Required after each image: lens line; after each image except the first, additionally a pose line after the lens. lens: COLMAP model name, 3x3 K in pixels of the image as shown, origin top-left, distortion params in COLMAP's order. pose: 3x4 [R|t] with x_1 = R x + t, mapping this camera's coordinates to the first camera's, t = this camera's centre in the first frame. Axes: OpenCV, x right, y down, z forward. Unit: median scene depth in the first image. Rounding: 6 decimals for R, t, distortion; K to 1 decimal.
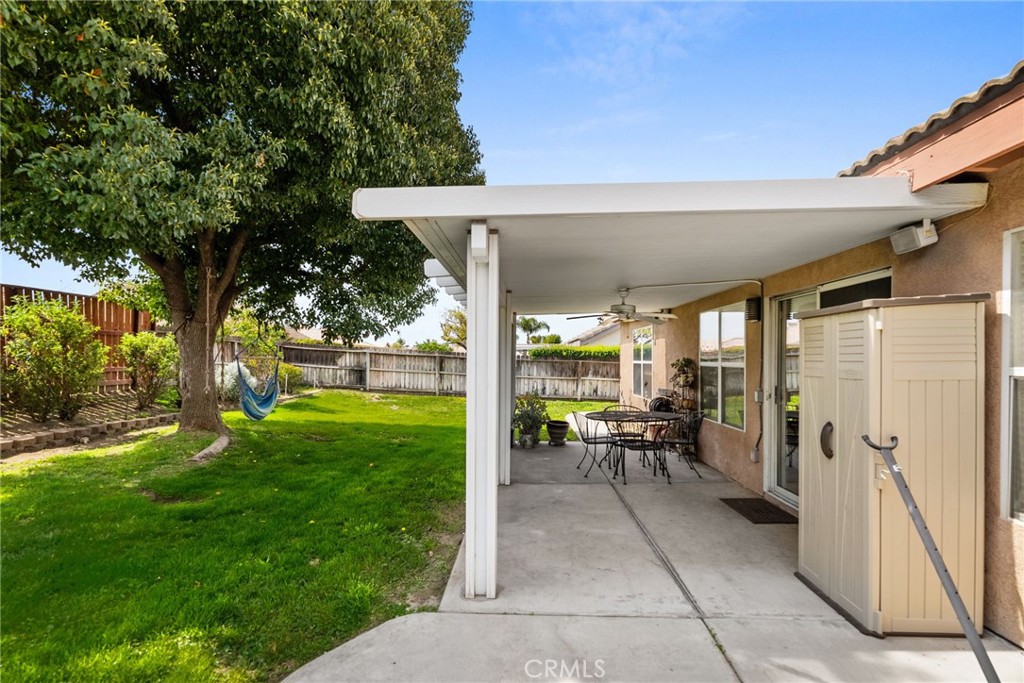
lens RADIAL K [[506.8, 0, 493.9], [0, 506.8, 370.2], [0, 0, 1]] dist [-0.000018, -0.000088]
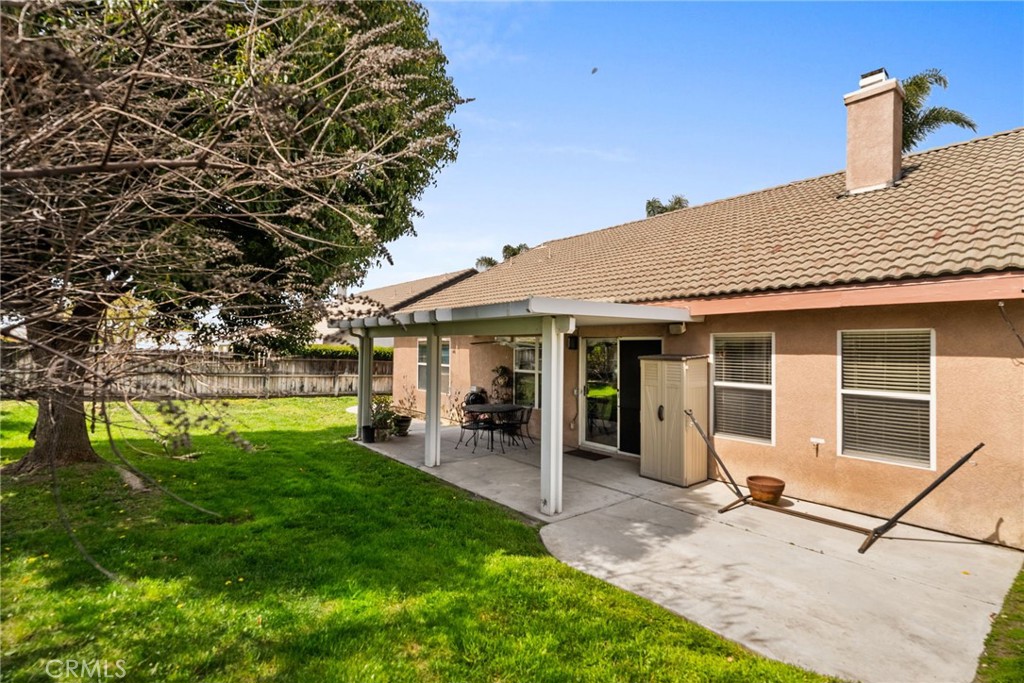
lens RADIAL K [[499.0, 0, 510.3], [0, 499.0, 354.0], [0, 0, 1]] dist [-0.000865, -0.000198]
pose [[0.740260, -0.005567, 0.672298, -0.825558], [0.007475, 0.999972, 0.000050, -0.082843], [-0.672280, 0.004988, 0.740281, -0.146300]]
